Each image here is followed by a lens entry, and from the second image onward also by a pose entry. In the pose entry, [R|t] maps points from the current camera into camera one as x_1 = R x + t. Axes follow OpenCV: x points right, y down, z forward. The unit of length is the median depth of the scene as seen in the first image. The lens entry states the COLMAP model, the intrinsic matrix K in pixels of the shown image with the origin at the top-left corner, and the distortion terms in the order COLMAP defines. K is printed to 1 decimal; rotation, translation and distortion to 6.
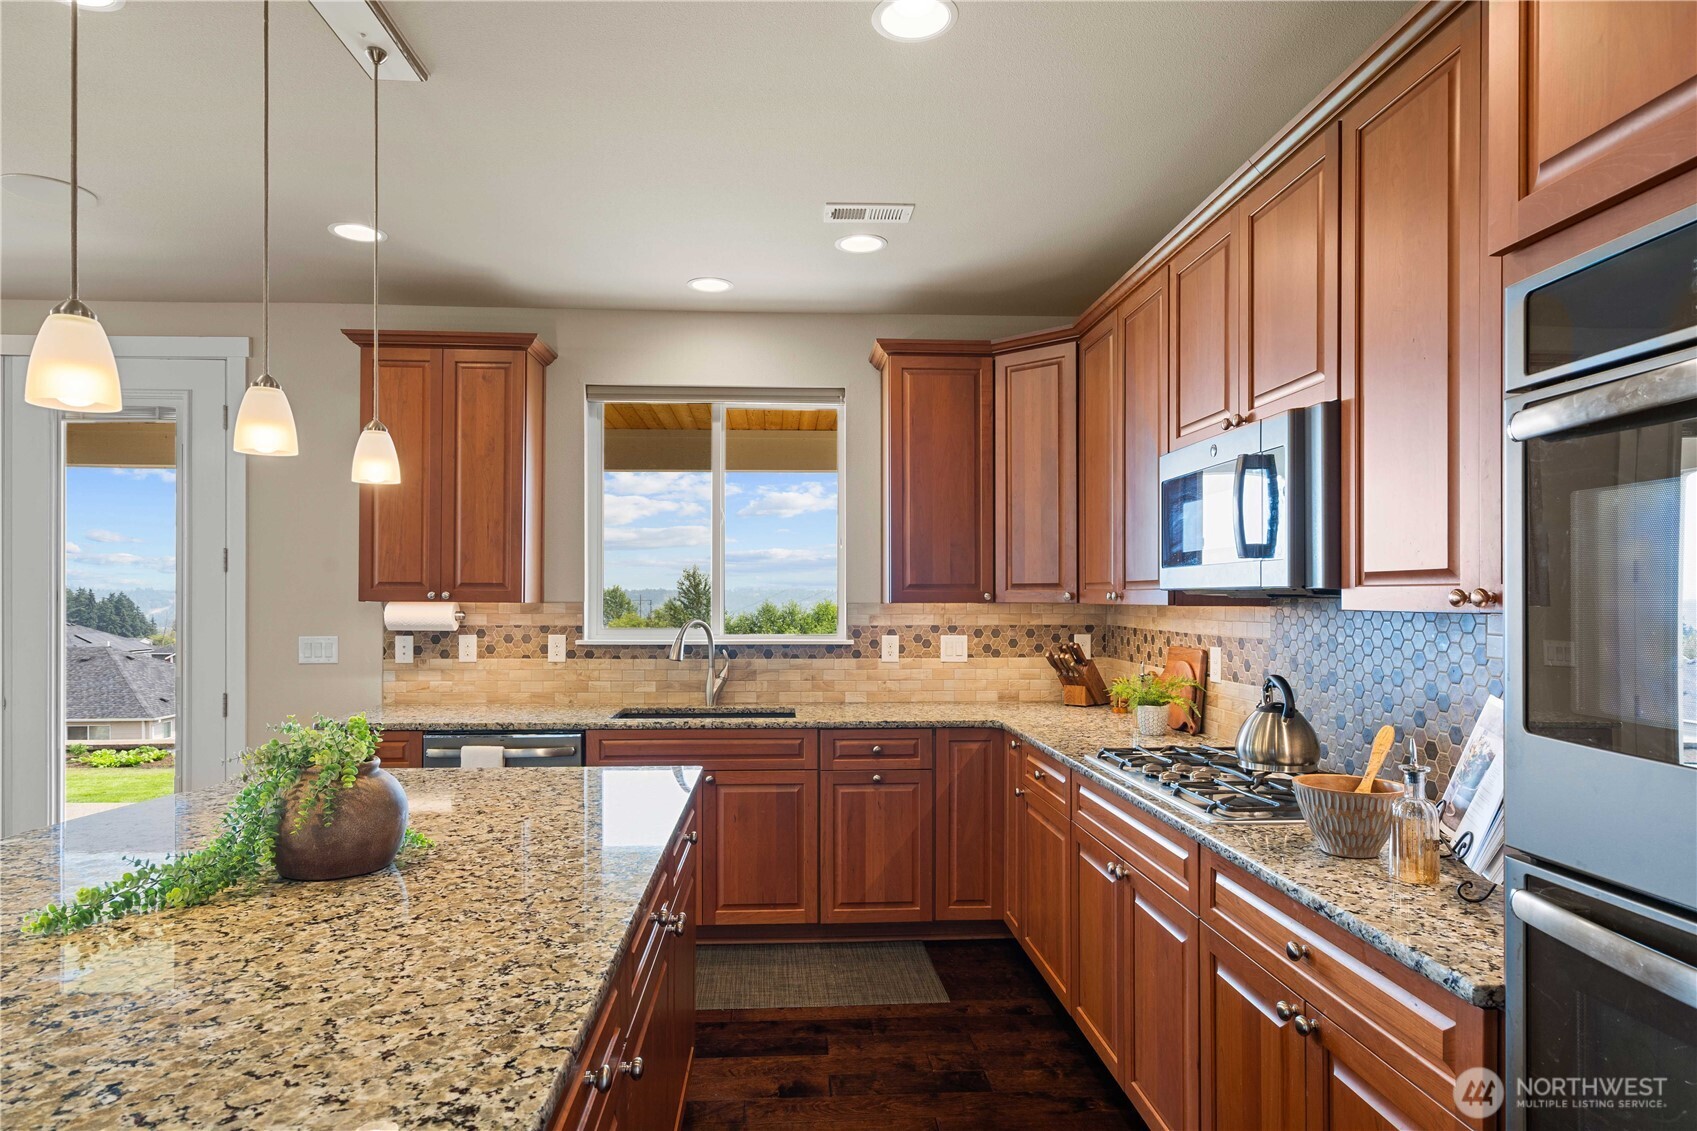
lens RADIAL K [[970.7, 0, 835.6], [0, 970.7, 594.9], [0, 0, 1]] dist [0.003204, -0.000956]
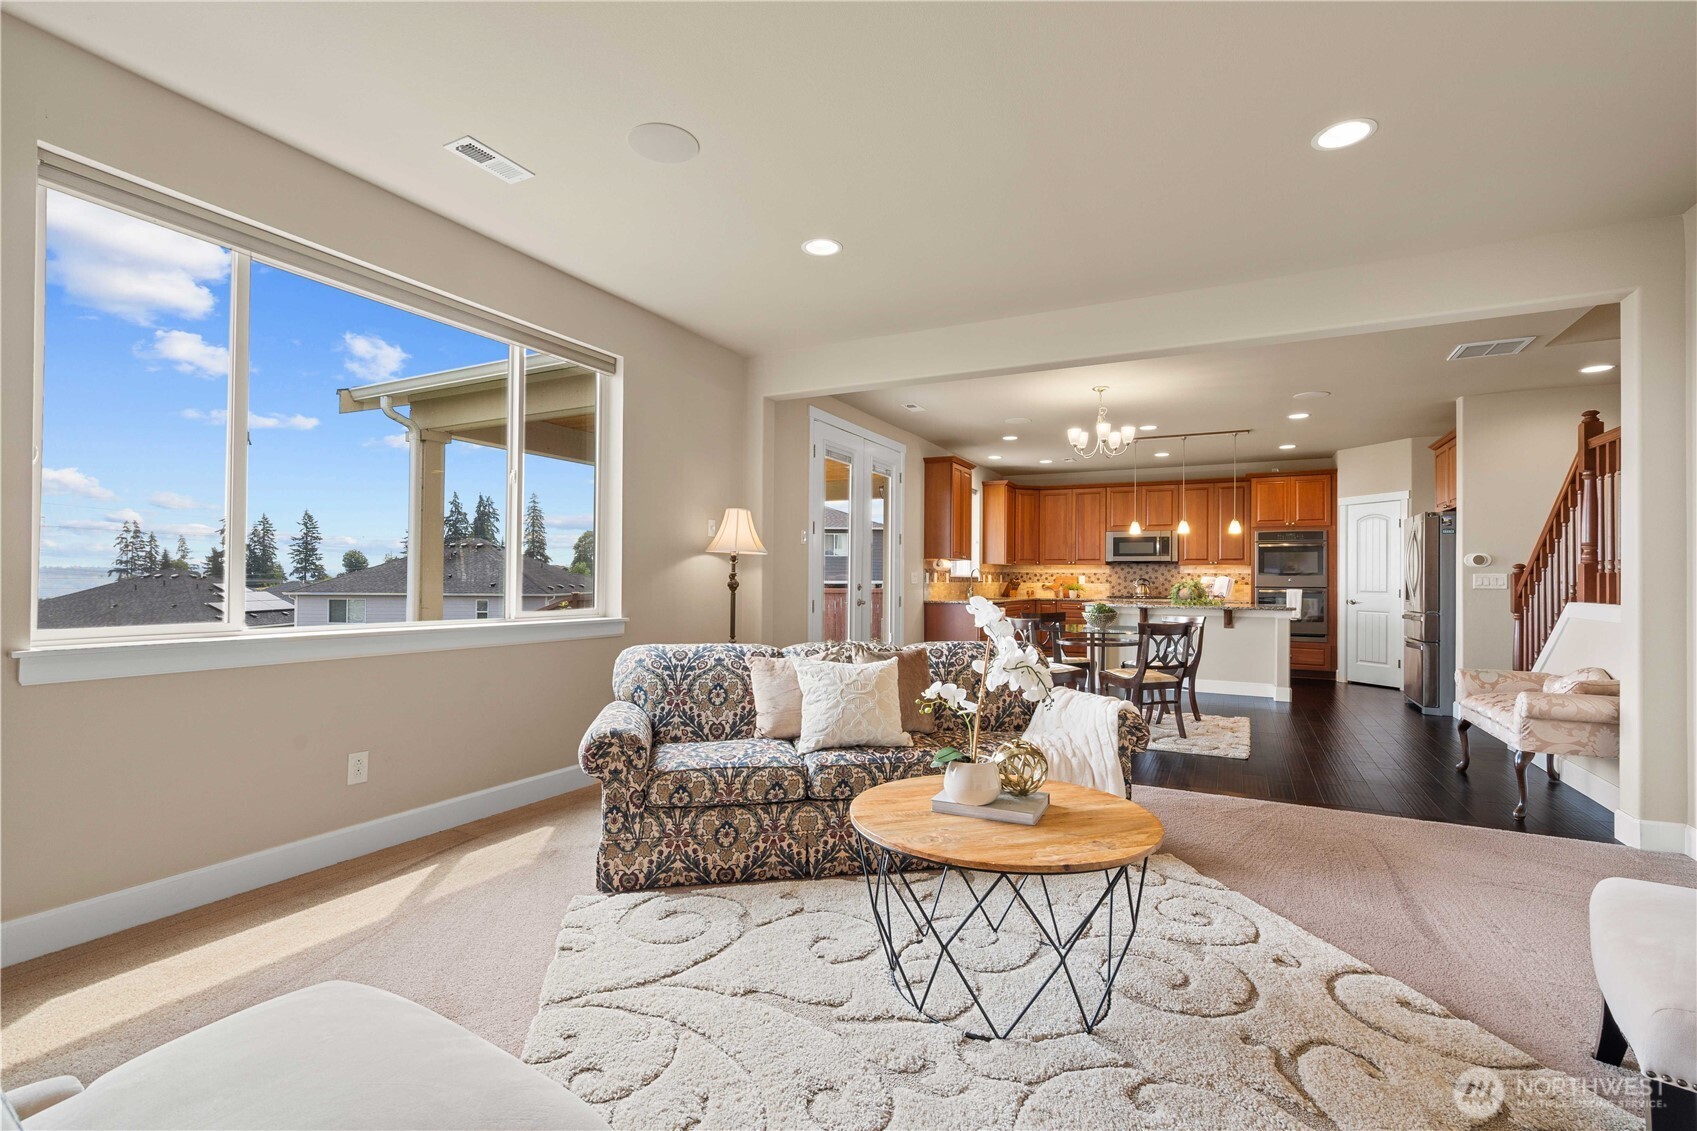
lens RADIAL K [[777.8, 0, 838.0], [0, 777.8, 565.8], [0, 0, 1]] dist [-0.004089, 0.001750]
pose [[0.500332, 0.019690, 0.865610, -2.470146], [-0.010333, 0.999806, -0.016770, 0.065012], [-0.865772, -0.000554, 0.500438, 0.211833]]
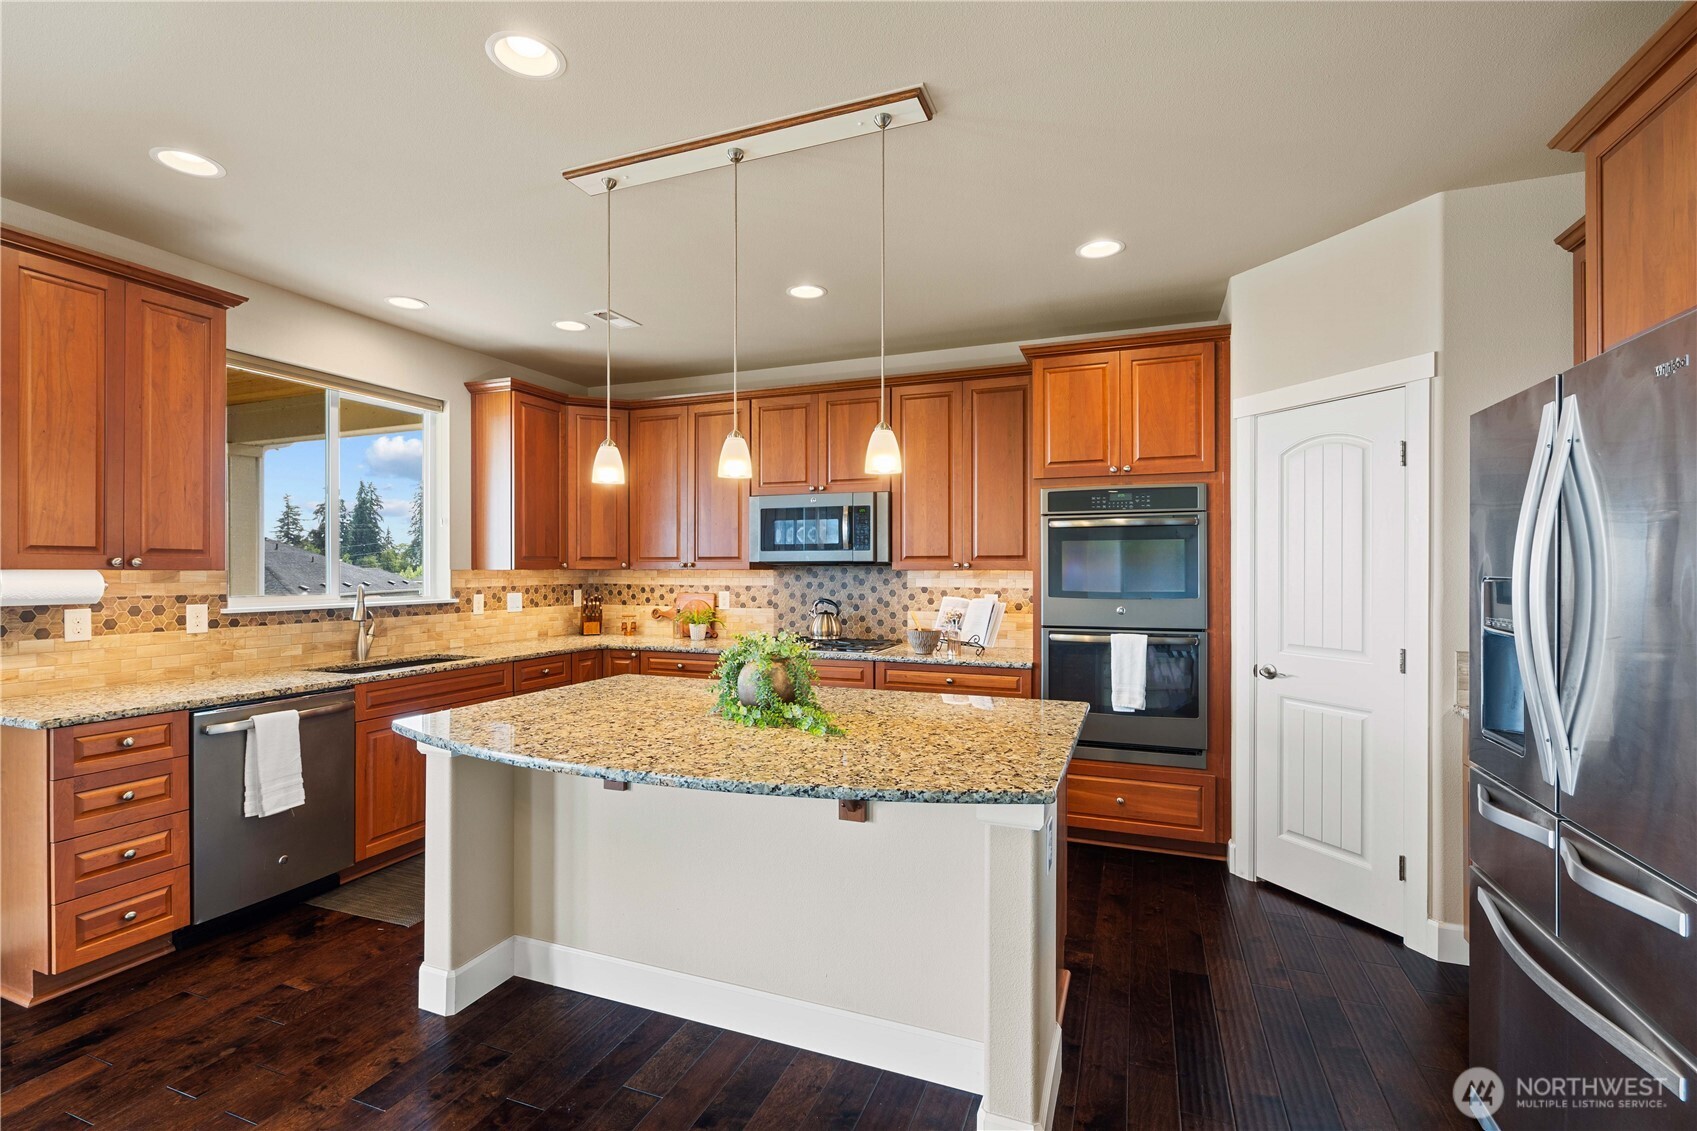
lens RADIAL K [[777.8, 0, 839.3], [0, 777.8, 565.6], [0, 0, 1]] dist [-0.004089, 0.001750]
pose [[0.415880, 0.002144, 0.909417, -0.773414], [-0.001174, 0.999998, -0.001821, 0.004072], [-0.909419, -0.000310, 0.415881, 0.122520]]
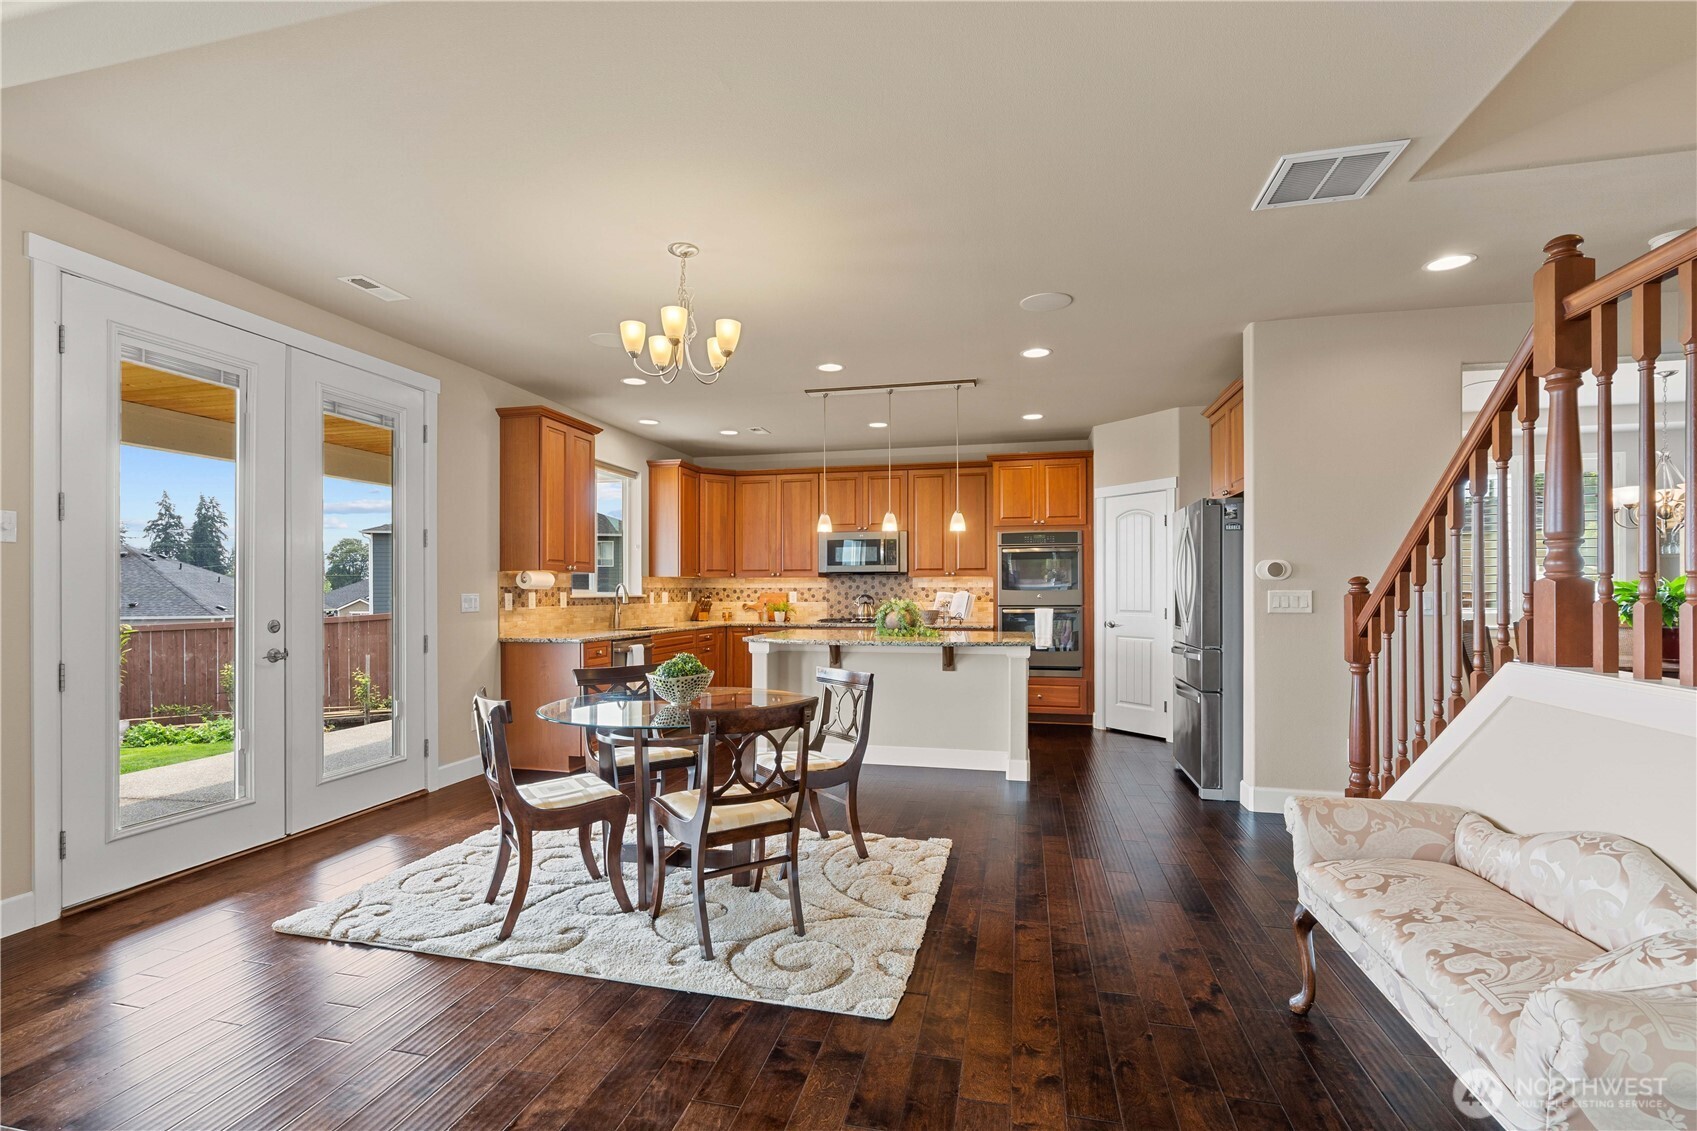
lens RADIAL K [[777.8, 0, 846.3], [0, 777.8, 584.7], [0, 0, 1]] dist [-0.004089, 0.001750]
pose [[0.271718, 0.005927, 0.962359, -1.608228], [0.000612, 0.999980, -0.006331, 0.039701], [-0.962377, 0.002309, 0.271708, 0.145085]]
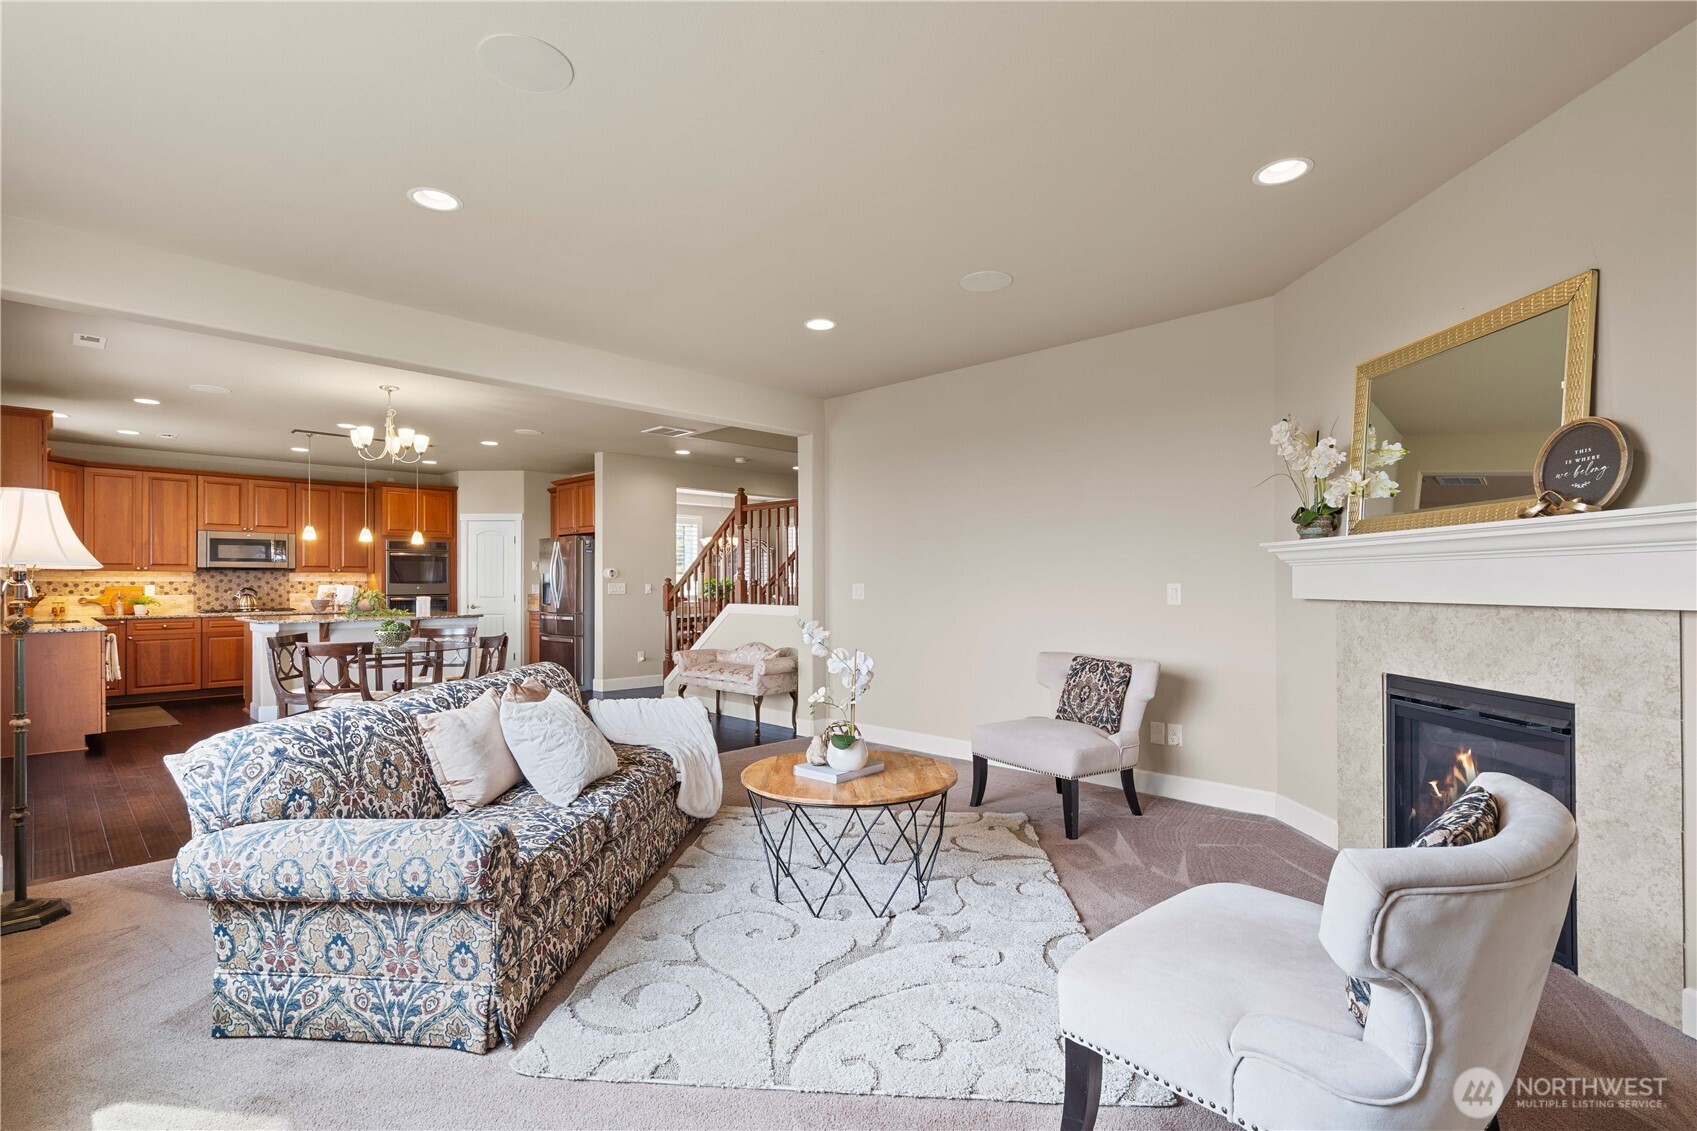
lens RADIAL K [[777.8, 0, 840.4], [0, 777.8, 592.9], [0, 0, 1]] dist [-0.004089, 0.001750]
pose [[-0.681036, -0.008611, 0.732200, -2.492226], [0.000498, 0.999925, 0.012223, 0.041544], [-0.732250, 0.008689, -0.680981, 0.899356]]
